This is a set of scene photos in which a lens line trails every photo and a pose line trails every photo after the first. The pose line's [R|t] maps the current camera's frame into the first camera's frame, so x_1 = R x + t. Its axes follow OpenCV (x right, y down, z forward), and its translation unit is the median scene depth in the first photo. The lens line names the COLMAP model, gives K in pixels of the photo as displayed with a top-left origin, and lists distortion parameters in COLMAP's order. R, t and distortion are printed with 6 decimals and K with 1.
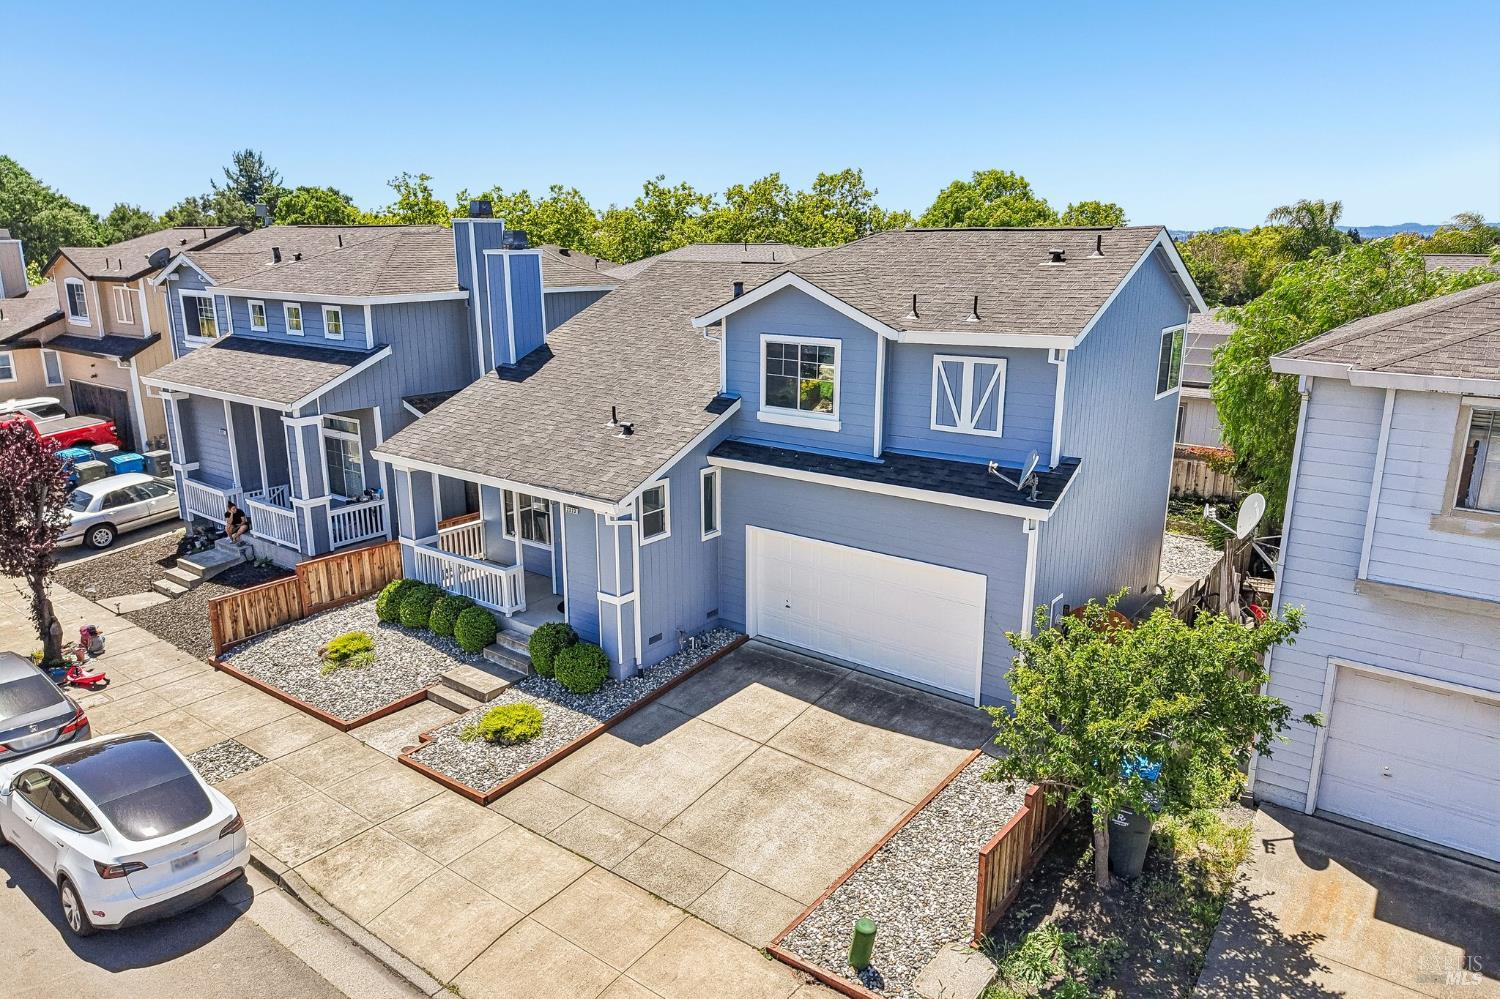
lens RADIAL K [[984.7, 0, 750.0], [0, 984.7, 499.5], [0, 0, 1]] dist [0.064025, -0.072363]
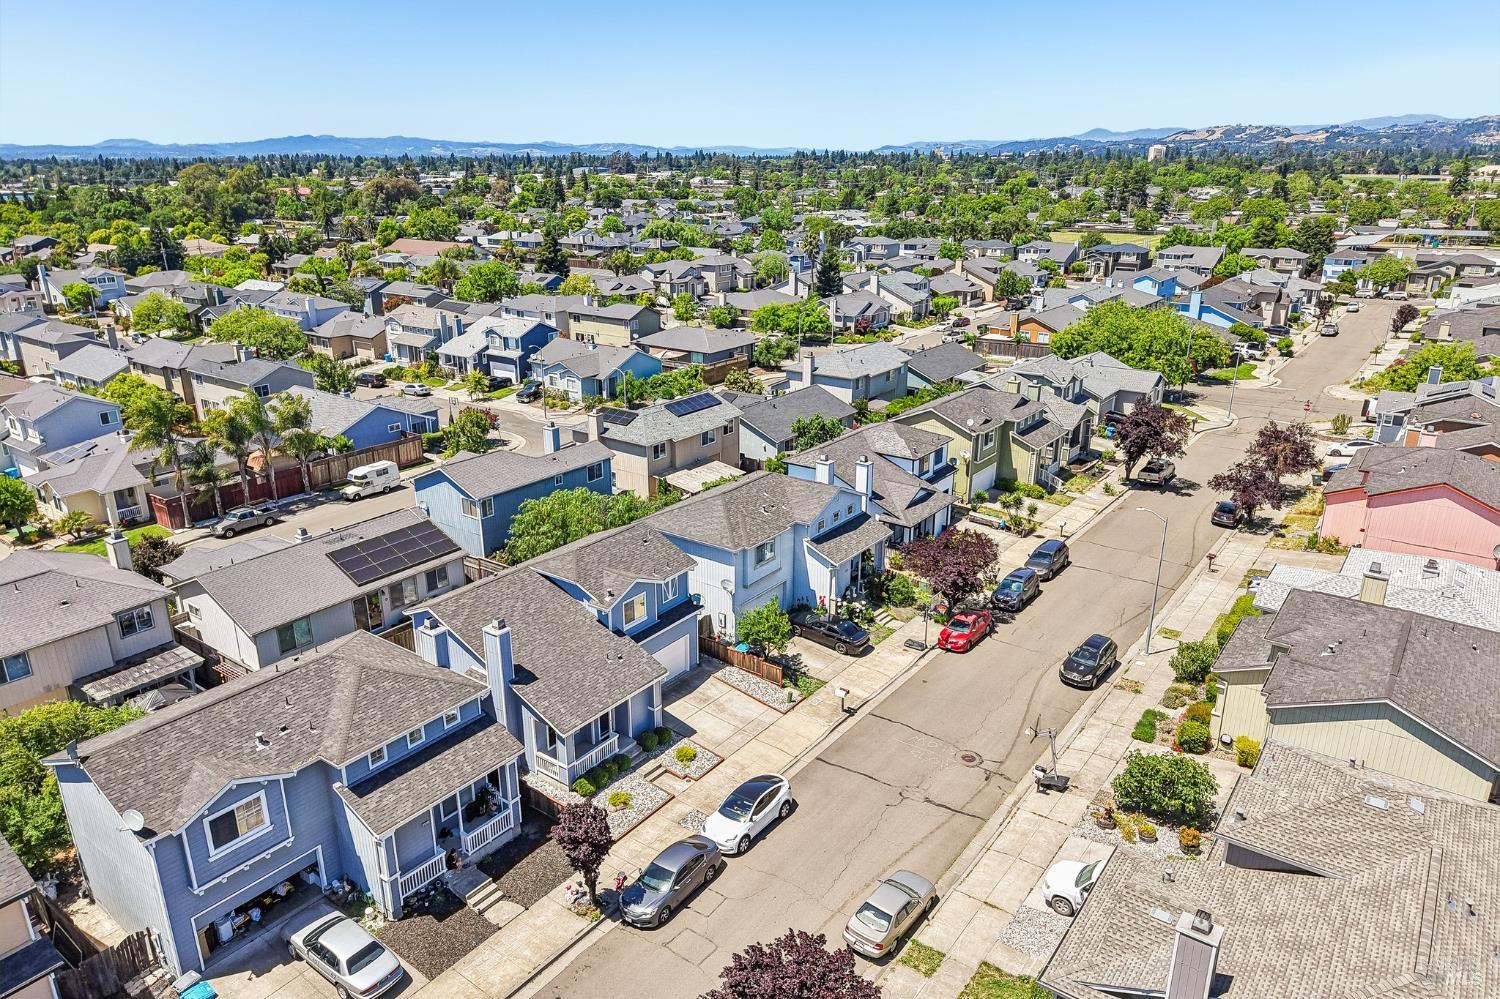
lens RADIAL K [[997.7, 0, 751.7], [0, 997.7, 505.1], [0, 0, 1]] dist [0.068972, -0.108958]
pose [[-0.015673, -0.336982, 0.941380, -2.503052], [0.242199, 0.912178, 0.330561, -1.238379], [-0.970100, 0.233183, 0.067320, 0.399892]]
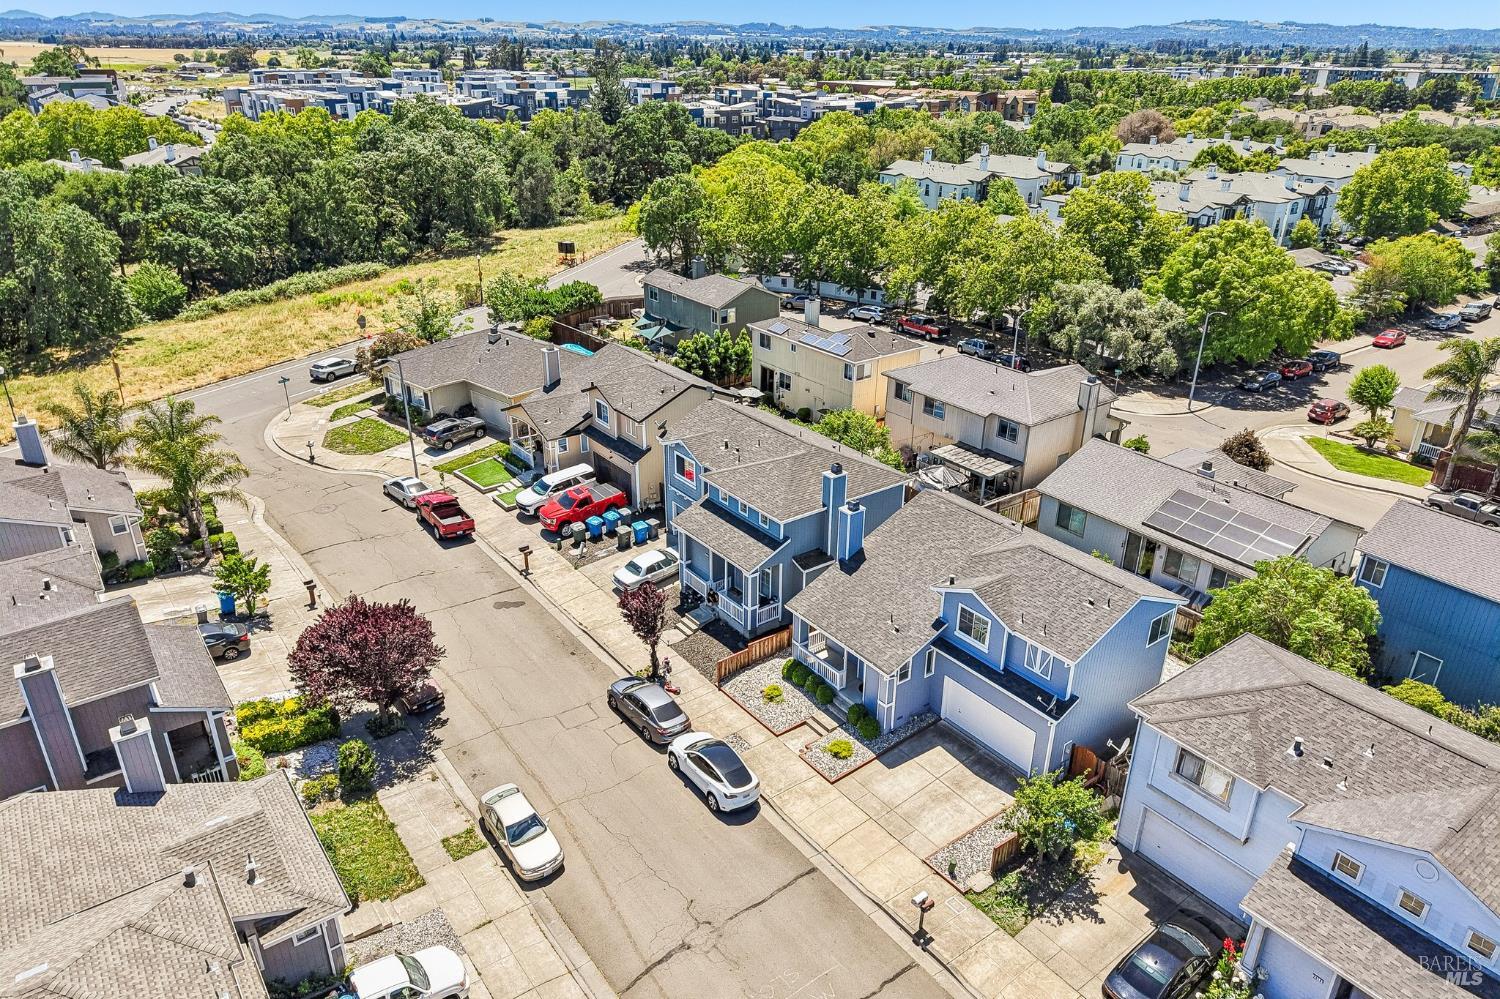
lens RADIAL K [[997.7, 0, 751.7], [0, 997.7, 505.1], [0, 0, 1]] dist [0.068972, -0.108958]
pose [[0.961018, 0.121114, -0.248548, 0.098412], [-0.070337, 0.976470, 0.203861, -0.826144], [0.267391, -0.178432, 0.946924, -1.289468]]
